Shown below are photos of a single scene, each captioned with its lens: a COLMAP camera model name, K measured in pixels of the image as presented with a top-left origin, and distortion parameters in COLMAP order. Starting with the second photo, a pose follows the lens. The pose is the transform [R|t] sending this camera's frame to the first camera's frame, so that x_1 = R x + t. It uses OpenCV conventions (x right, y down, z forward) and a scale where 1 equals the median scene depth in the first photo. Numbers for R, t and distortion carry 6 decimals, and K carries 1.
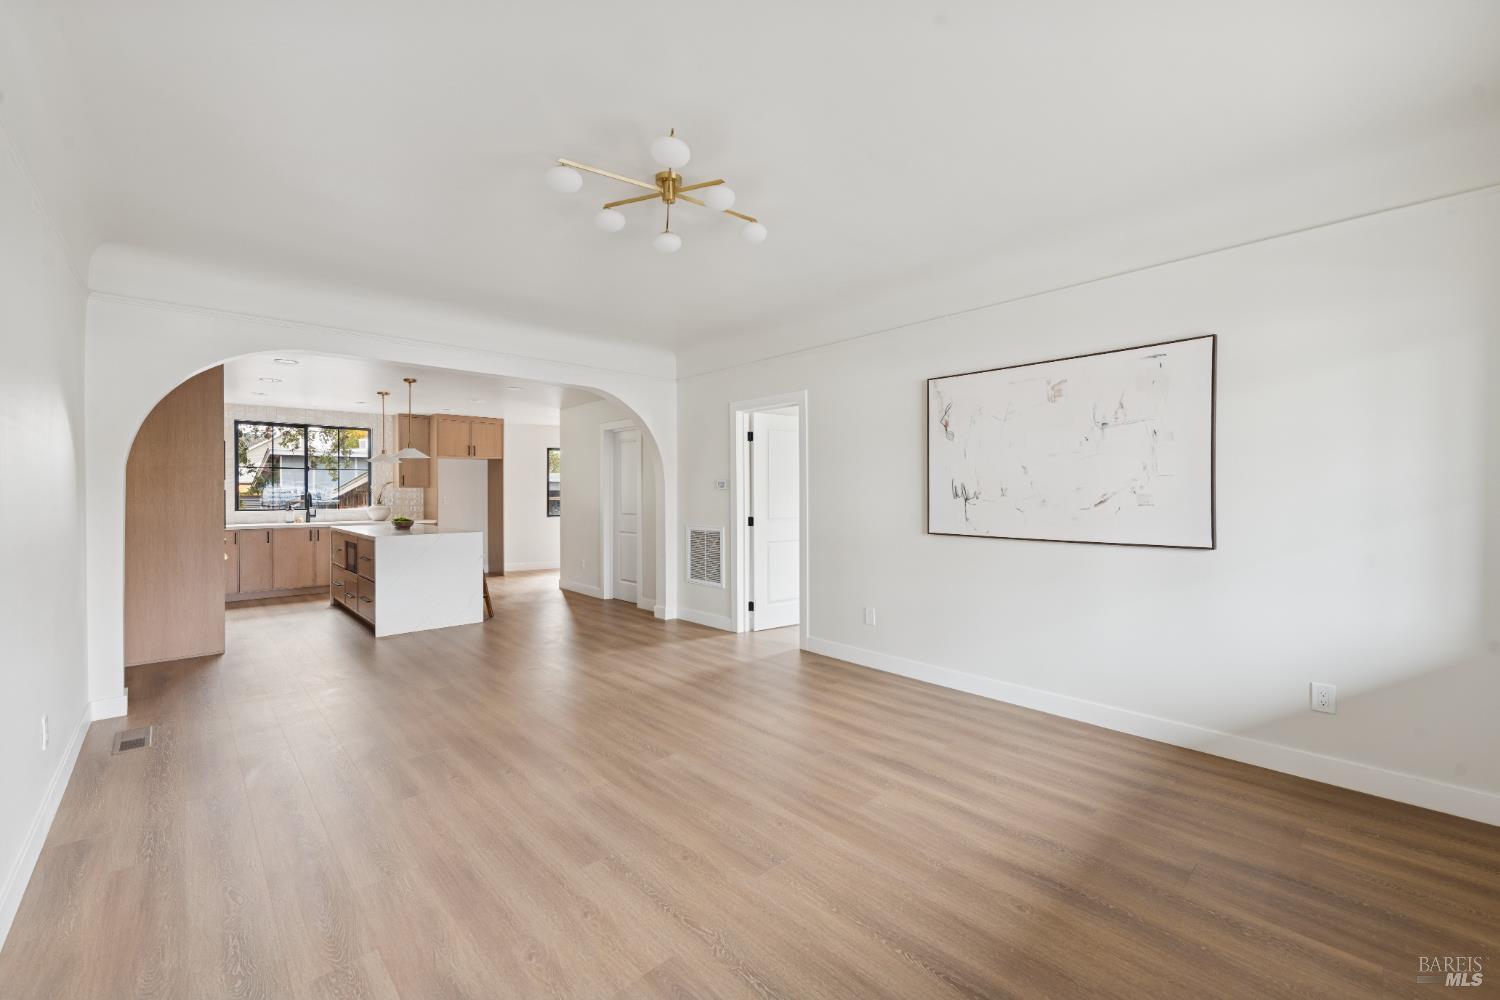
lens RADIAL K [[604.0, 0, 766.1], [0, 604.0, 501.1], [0, 0, 1]] dist [0.008448, -0.000147]
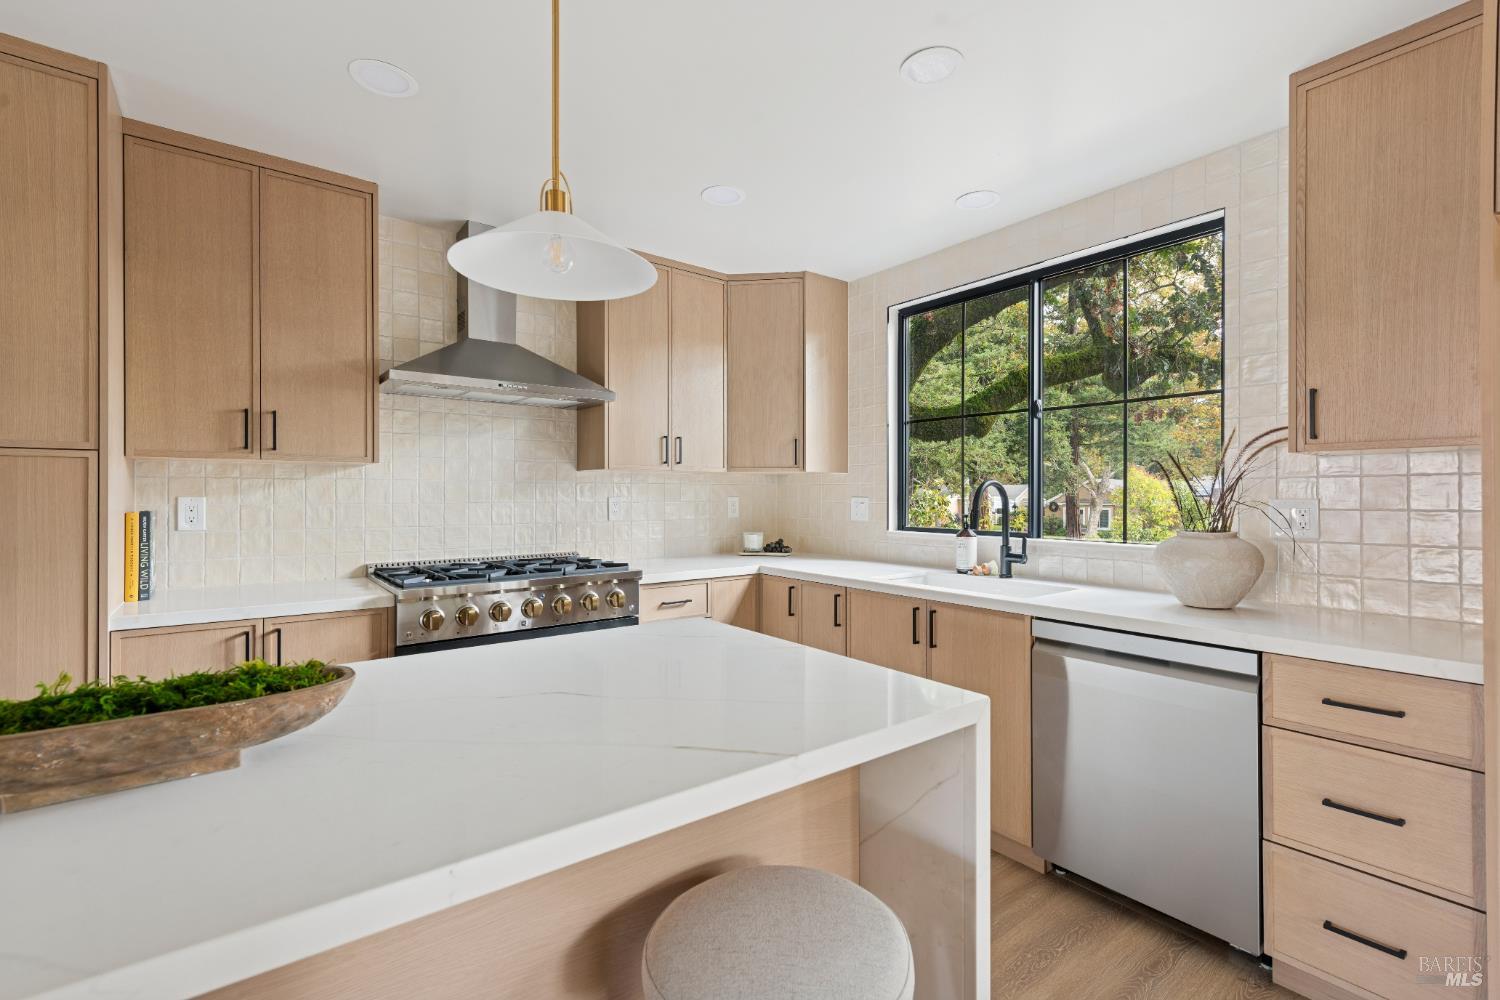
lens RADIAL K [[672.2, 0, 757.8], [0, 672.2, 494.4], [0, 0, 1]] dist [0.013219, -0.002371]
pose [[-0.107173, 0.000247, -0.994240, -0.502046], [-0.018771, 0.999821, 0.002272, -0.008460], [0.994063, 0.018906, -0.107149, 1.161623]]
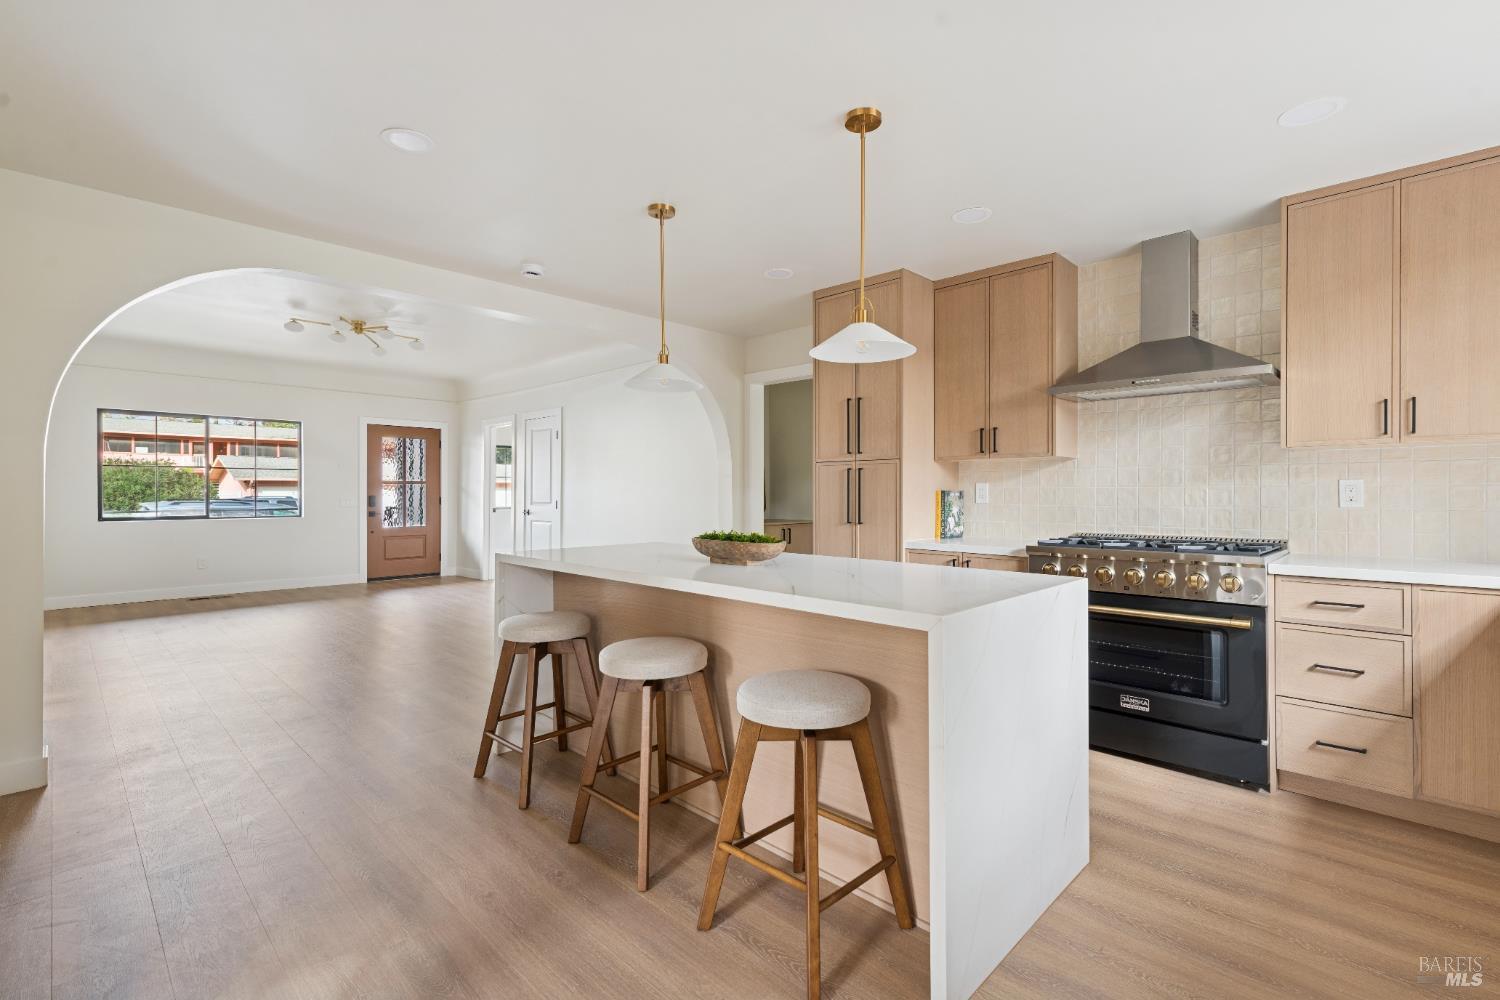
lens RADIAL K [[672.2, 0, 757.7], [0, 672.2, 493.7], [0, 0, 1]] dist [0.013219, -0.002371]
pose [[-0.999589, 0.000905, -0.028653, -0.620376], [0.000400, 0.999844, 0.017646, -0.001379], [0.028665, 0.017628, -0.999434, 1.437911]]
